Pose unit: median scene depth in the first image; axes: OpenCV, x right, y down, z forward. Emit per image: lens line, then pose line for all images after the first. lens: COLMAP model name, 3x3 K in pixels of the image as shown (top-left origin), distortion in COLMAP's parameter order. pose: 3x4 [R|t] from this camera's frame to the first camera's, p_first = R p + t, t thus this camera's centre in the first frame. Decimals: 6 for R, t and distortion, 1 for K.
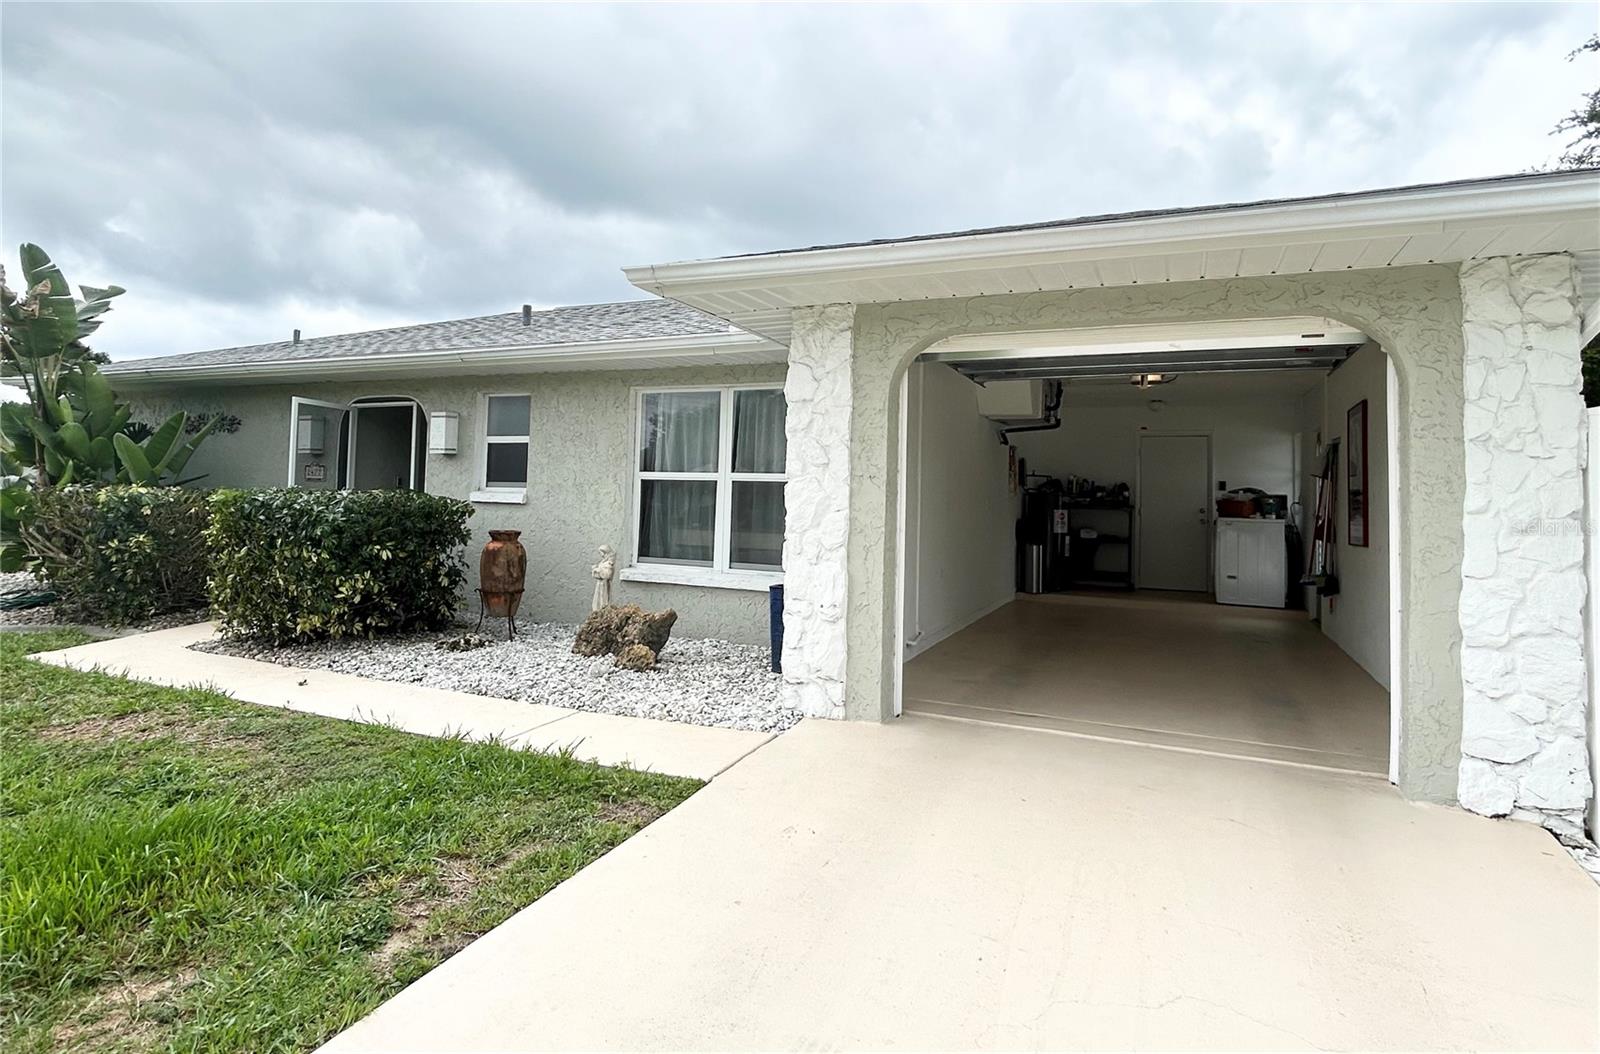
lens RADIAL K [[840.2, 0, 805.4], [0, 840.2, 456.7], [0, 0, 1]] dist [-0.002413, -0.000039]
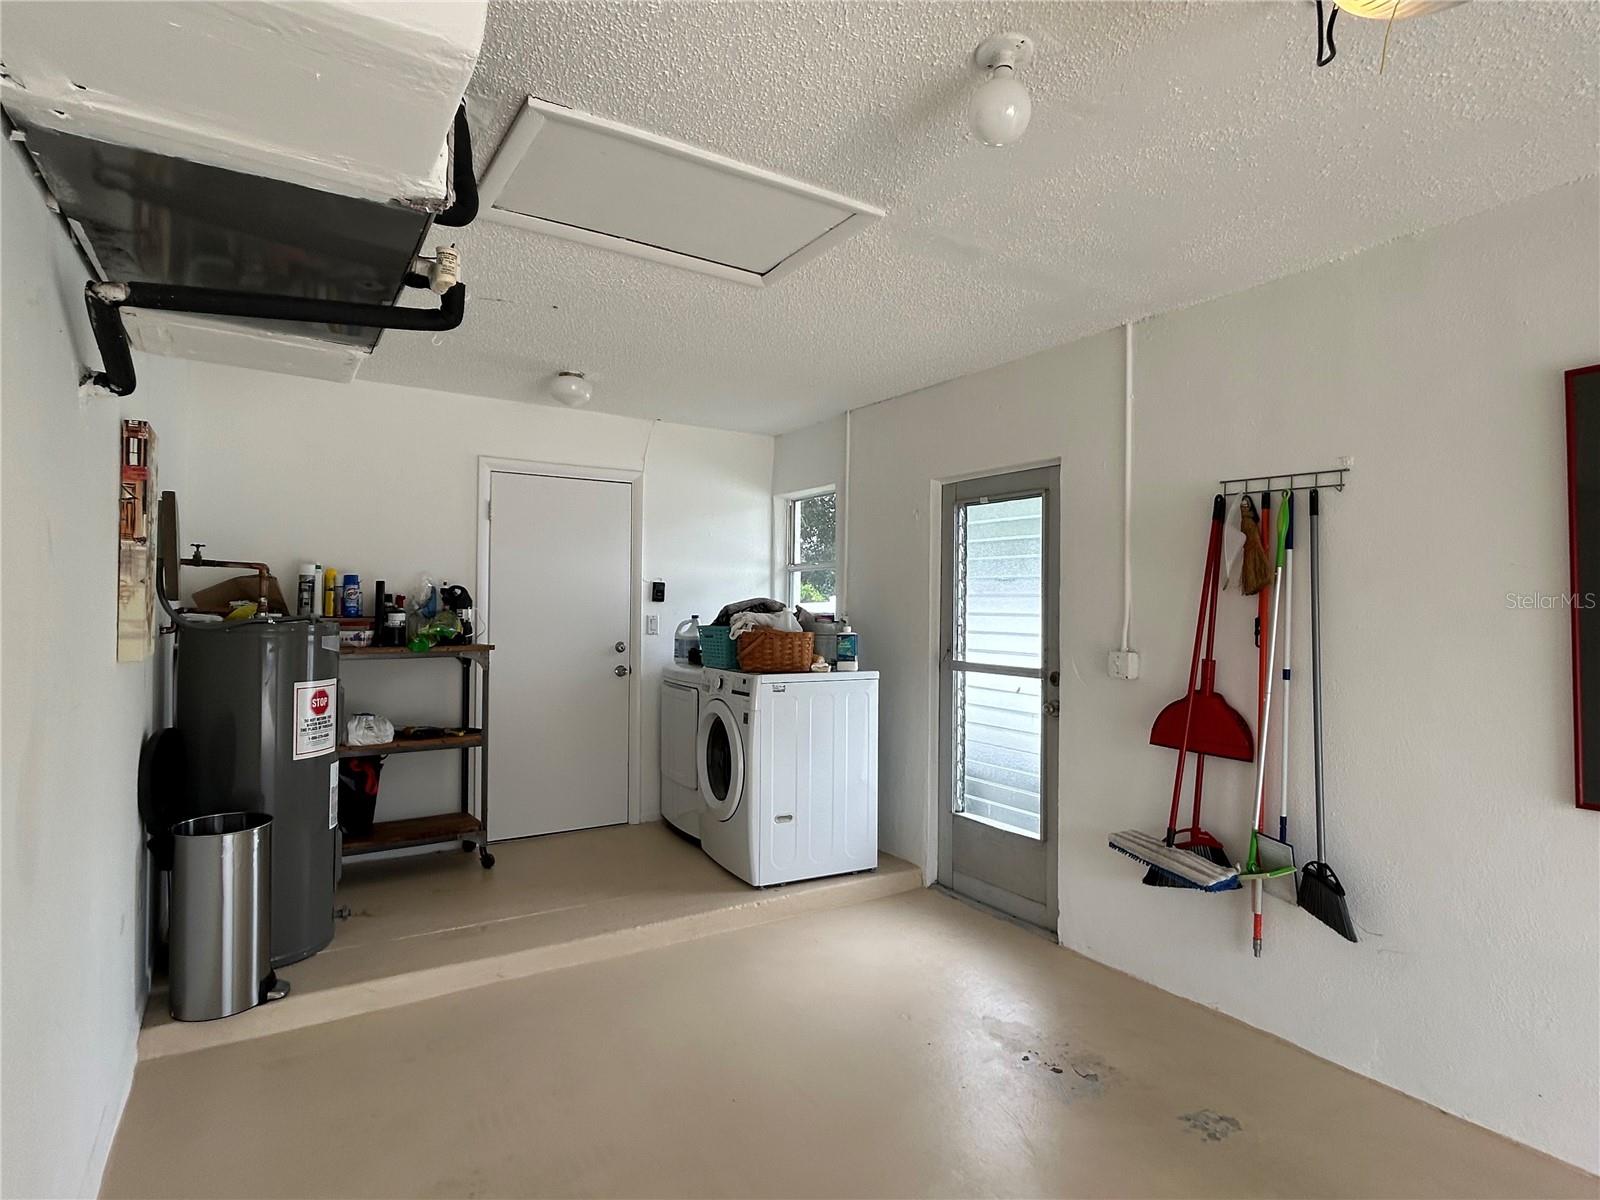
lens RADIAL K [[840.7, 0, 791.9], [0, 840.7, 595.2], [0, 0, 1]] dist [-0.012550, -0.000416]
pose [[0.555971, -0.014046, 0.831083, 0.151877], [-0.034098, 0.998630, 0.039688, 0.015604], [-0.830502, -0.050403, 0.554730, 0.695636]]
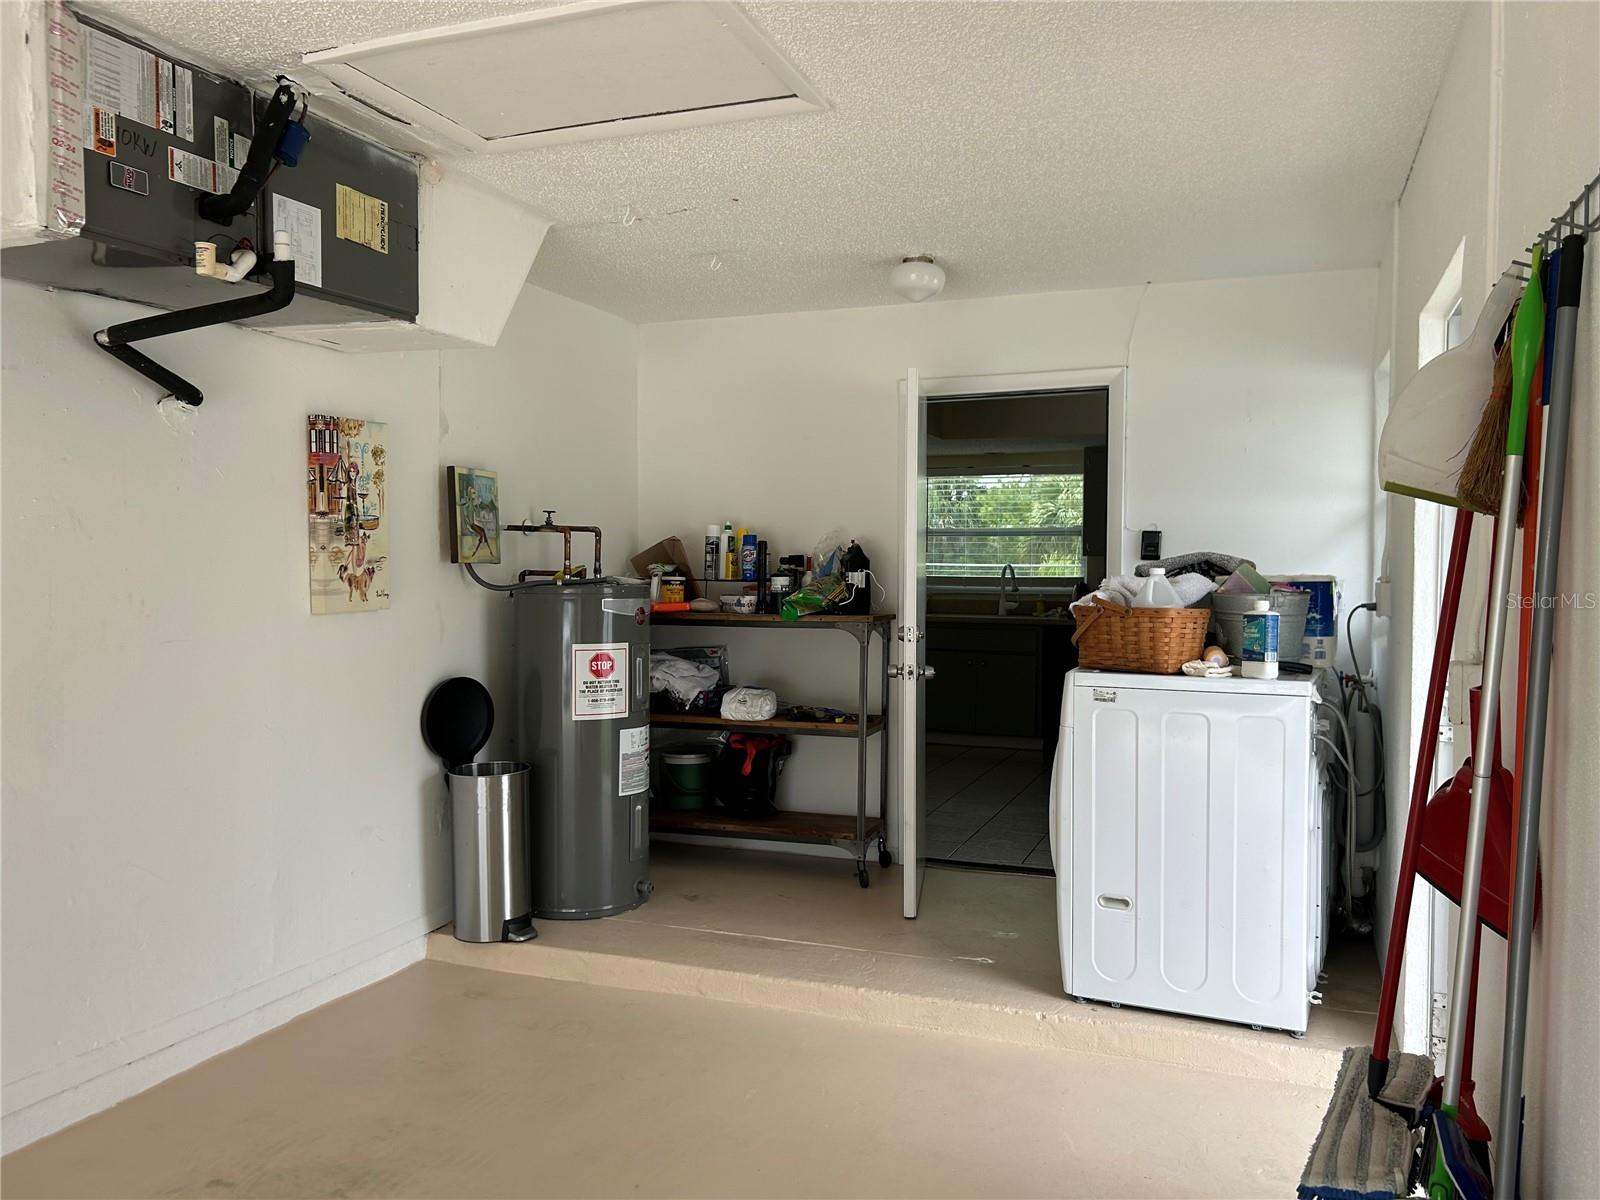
lens RADIAL K [[1199.6, 0, 809.0], [0, 1199.6, 604.9], [0, 0, 1]] dist [0.057244, -0.060581]
pose [[0.998149, -0.029277, 0.053302, 0.355632], [0.024600, 0.995959, 0.086377, 0.015218], [-0.055615, -0.084906, 0.994836, 0.575947]]
